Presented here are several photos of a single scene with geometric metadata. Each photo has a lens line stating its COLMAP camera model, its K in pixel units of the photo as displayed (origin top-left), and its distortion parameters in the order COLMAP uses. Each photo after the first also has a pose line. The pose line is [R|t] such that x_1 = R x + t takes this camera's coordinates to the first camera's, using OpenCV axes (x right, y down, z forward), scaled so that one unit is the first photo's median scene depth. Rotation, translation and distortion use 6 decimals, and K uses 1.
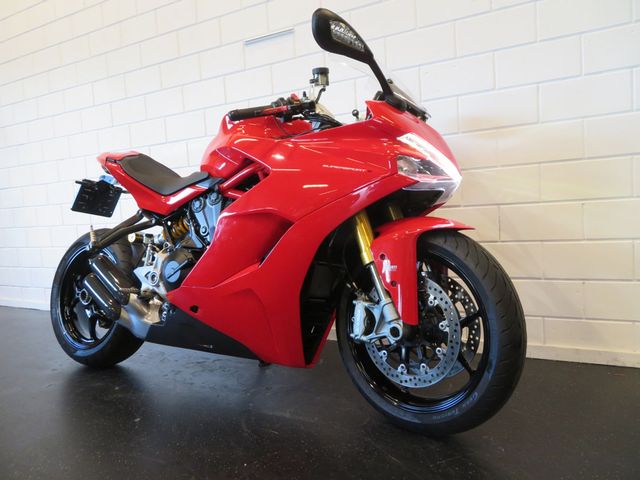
lens RADIAL K [[464.3, 0, 320.0], [0, 464.3, 240.0], [0, 0, 1]] dist [0.034266, -0.000799]
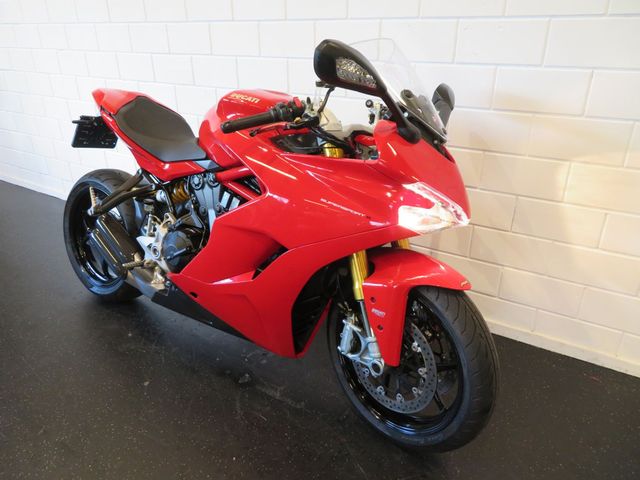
lens RADIAL K [[464.3, 0, 320.0], [0, 464.3, 240.0], [0, 0, 1]] dist [0.034266, -0.000799]
pose [[0.995770, 0.084134, -0.036914, 0.039290], [-0.065884, 0.933927, 0.351340, -0.350161], [0.064035, -0.347422, 0.935520, 0.086160]]
